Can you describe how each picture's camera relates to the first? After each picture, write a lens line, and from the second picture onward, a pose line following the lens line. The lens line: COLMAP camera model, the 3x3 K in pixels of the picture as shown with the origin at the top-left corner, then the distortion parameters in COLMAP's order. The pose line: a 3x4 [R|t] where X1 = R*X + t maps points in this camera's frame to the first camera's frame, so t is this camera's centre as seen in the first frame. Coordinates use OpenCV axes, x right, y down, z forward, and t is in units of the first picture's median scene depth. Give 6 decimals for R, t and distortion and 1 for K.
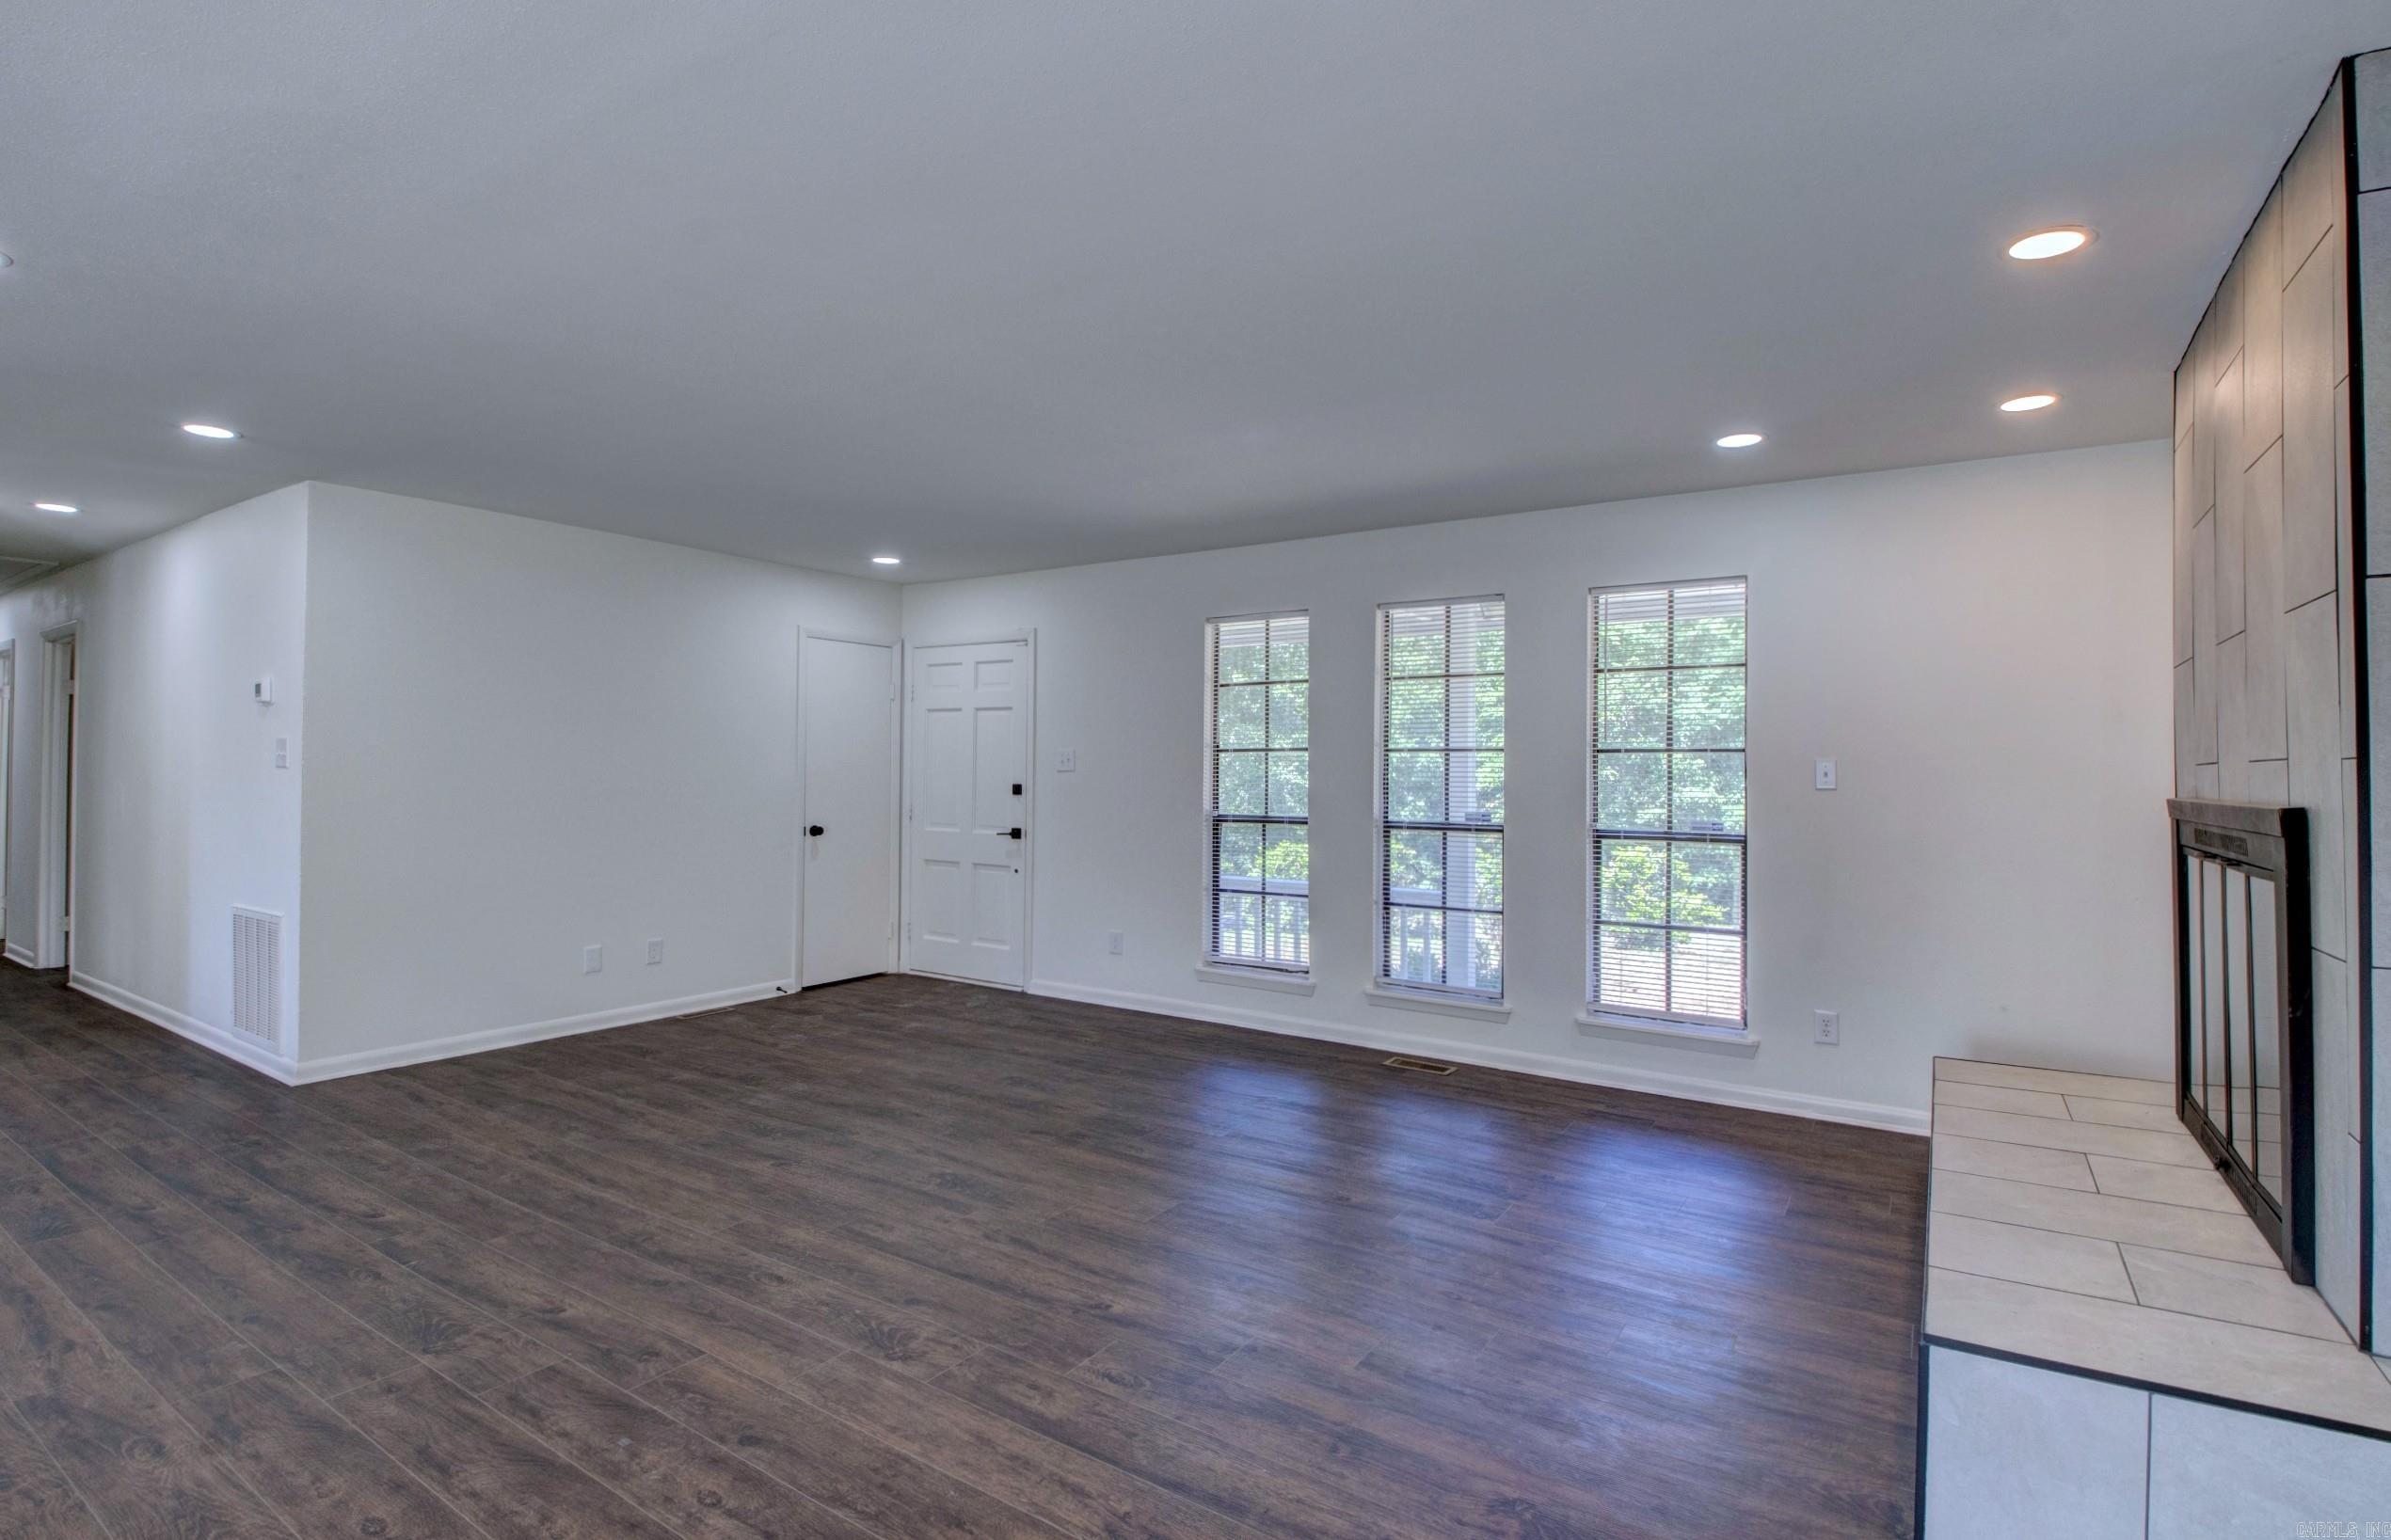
lens RADIAL K [[1137.8, 0, 1165.5], [0, 1137.8, 745.9], [0, 0, 1]] dist [-0.000926, -0.013120]
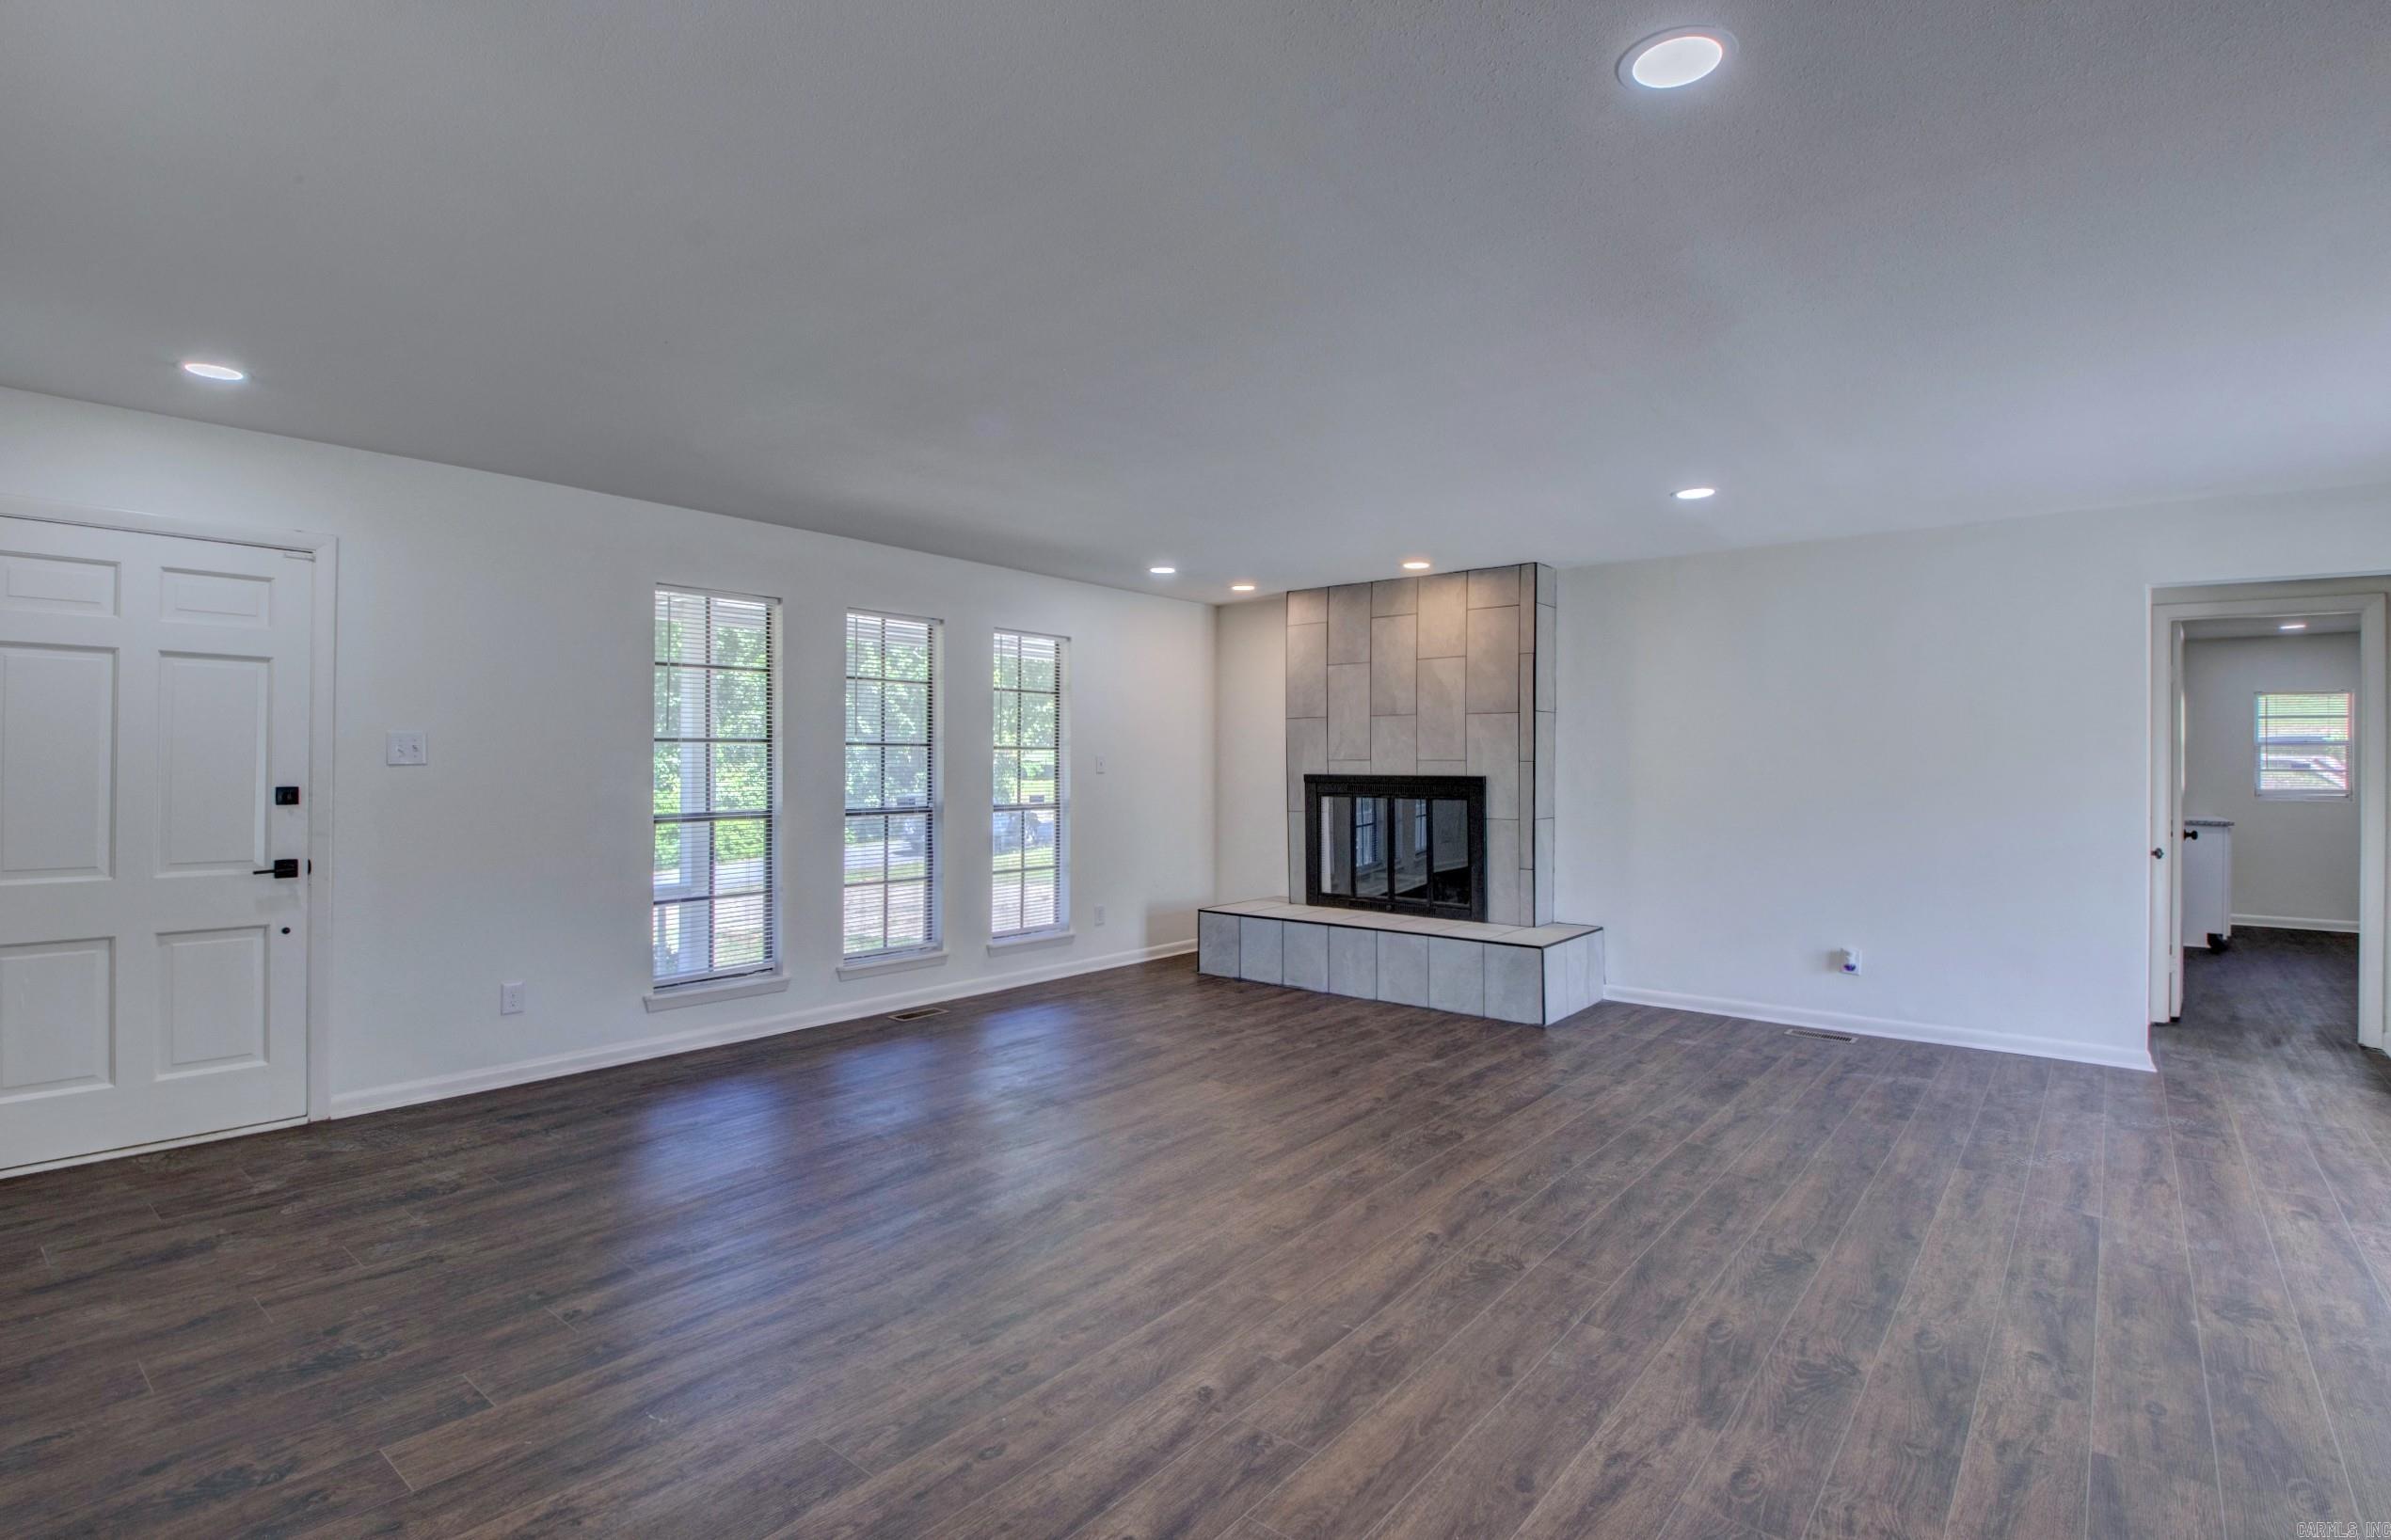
lens RADIAL K [[1117.1, 0, 1206.9], [0, 1117.1, 767.5], [0, 0, 1]] dist [0.013038, -0.026413]
pose [[0.084099, -0.008881, 0.996418, -1.205922], [-0.024796, 0.999632, 0.011003, 0.008485], [-0.996149, -0.025632, 0.083848, 0.815848]]
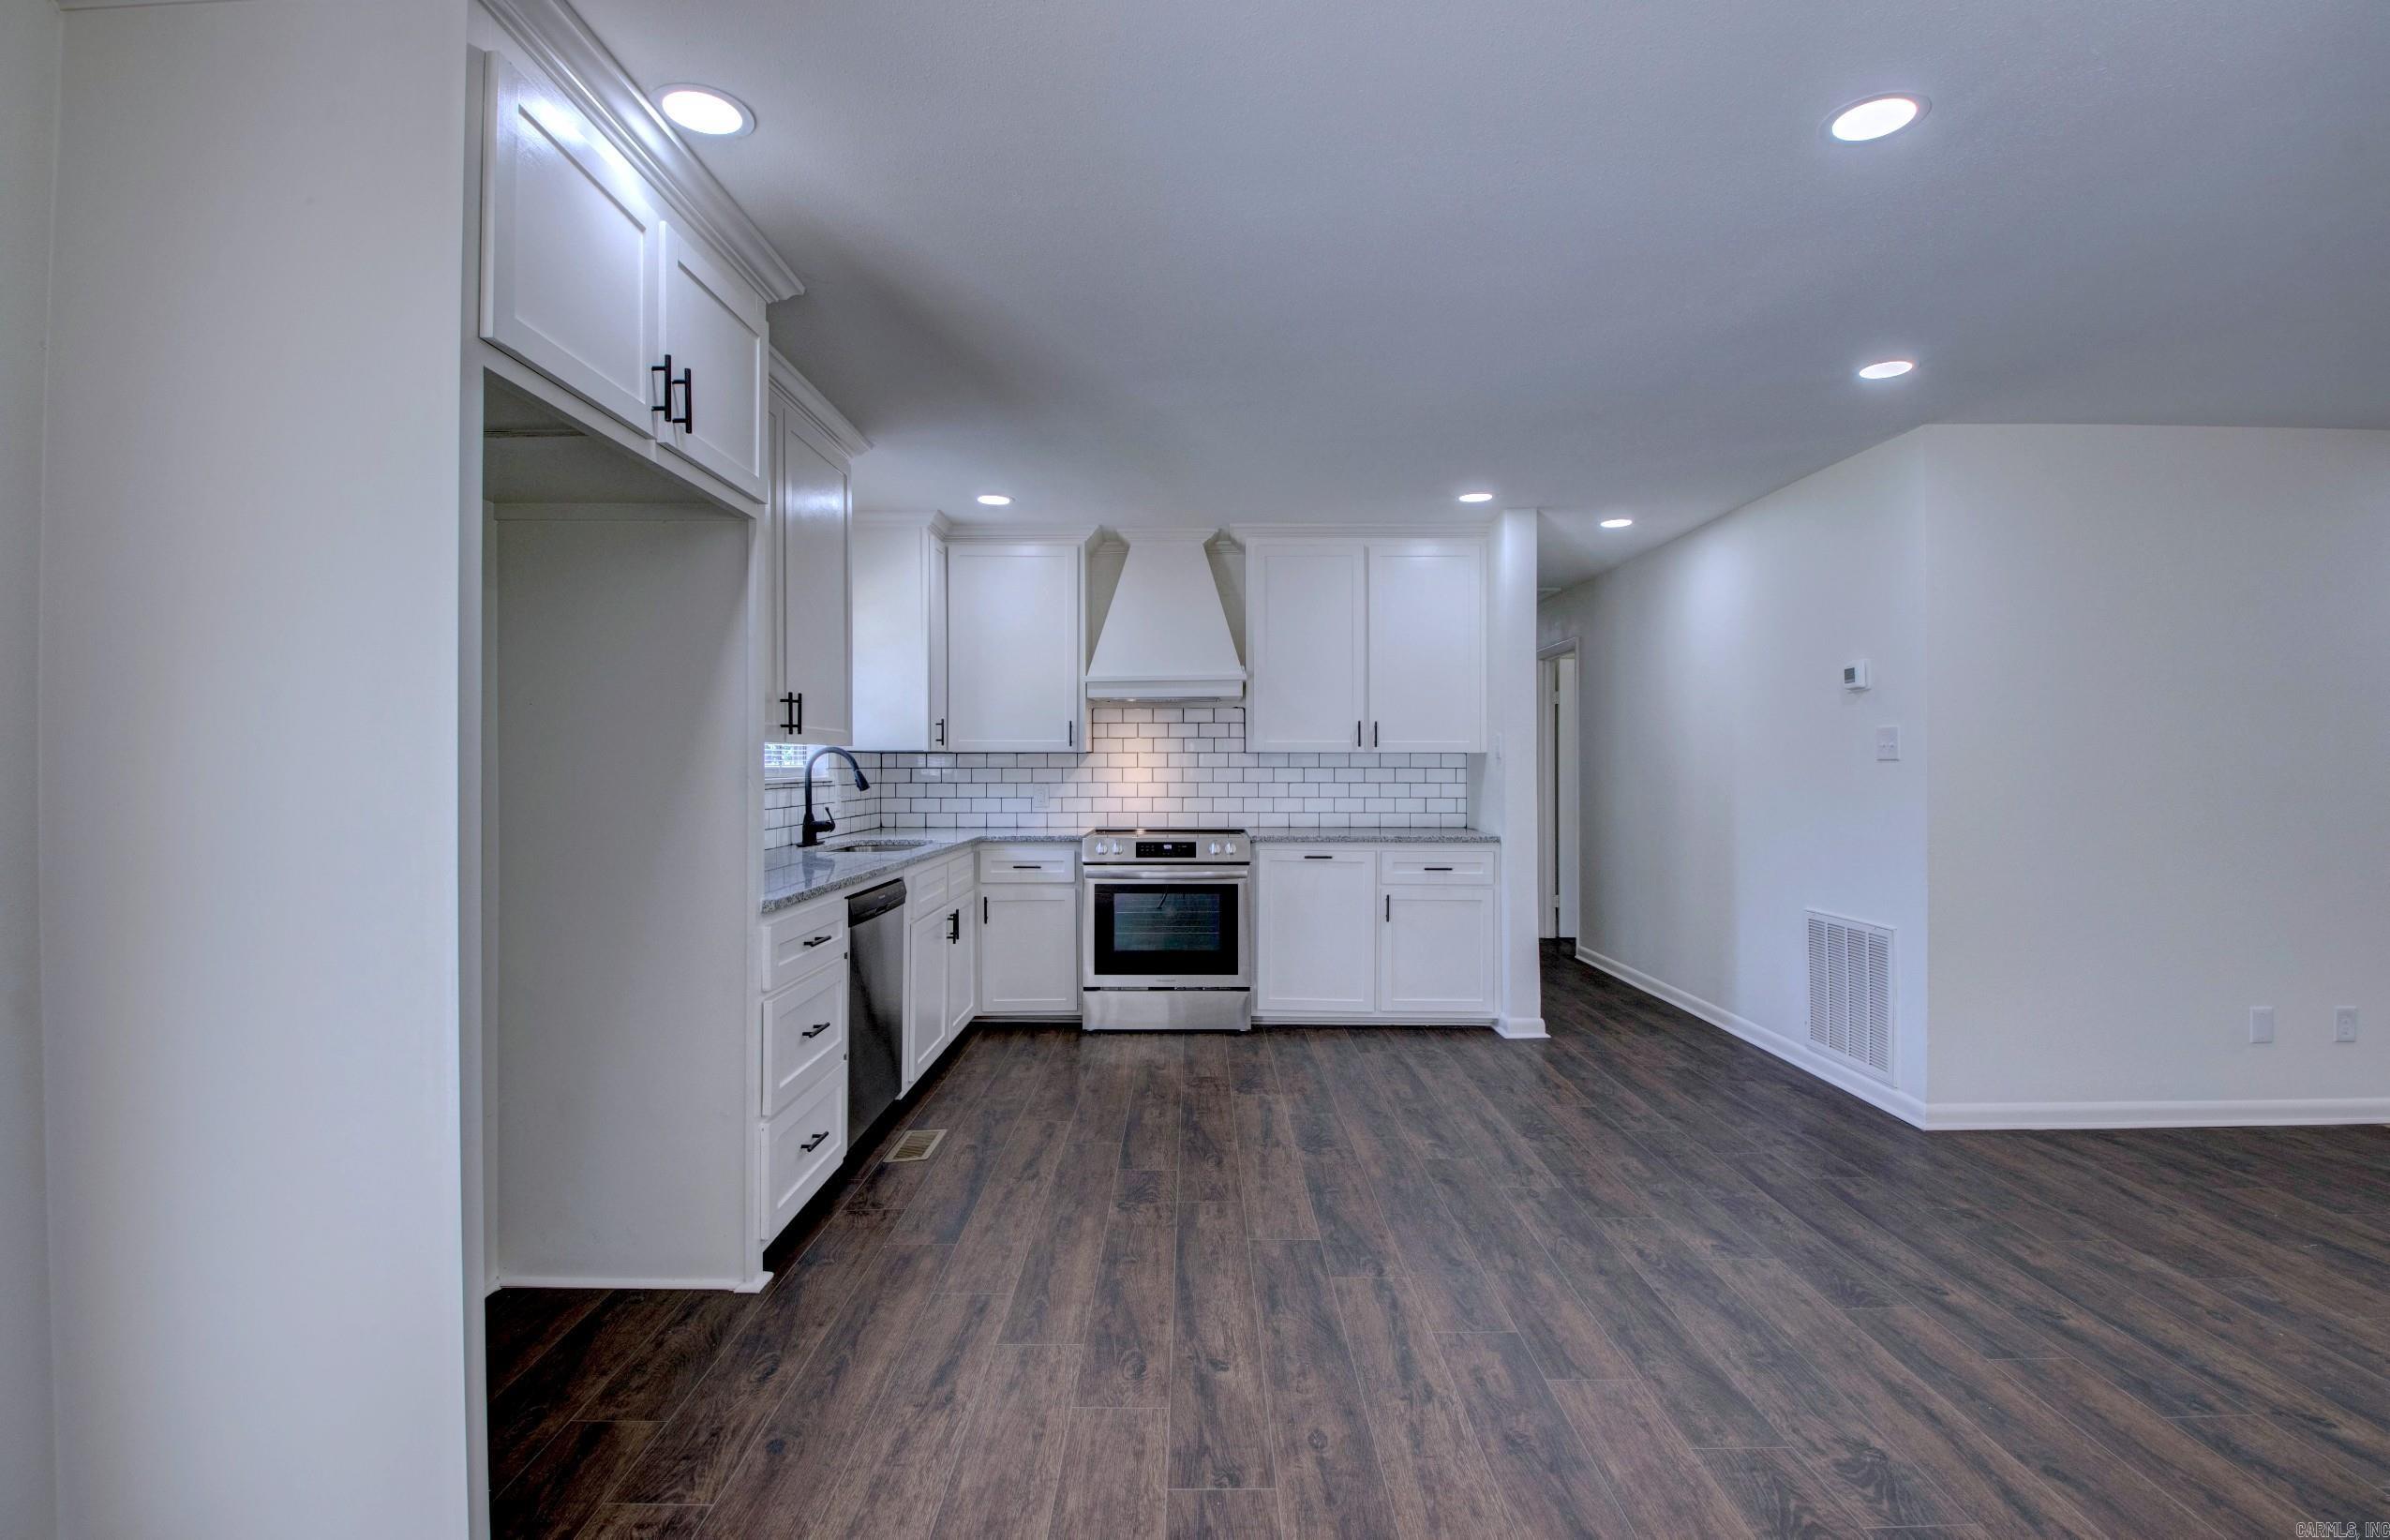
lens RADIAL K [[1088.0, 0, 1182.9], [0, 1088.0, 767.9], [0, 0, 1]] dist [0.002355, -0.015484]
pose [[0.558043, -0.008380, -0.829770, -0.475741], [0.022208, 0.999742, 0.004839, 0.010287], [0.829515, -0.021128, 0.558085, 0.089759]]
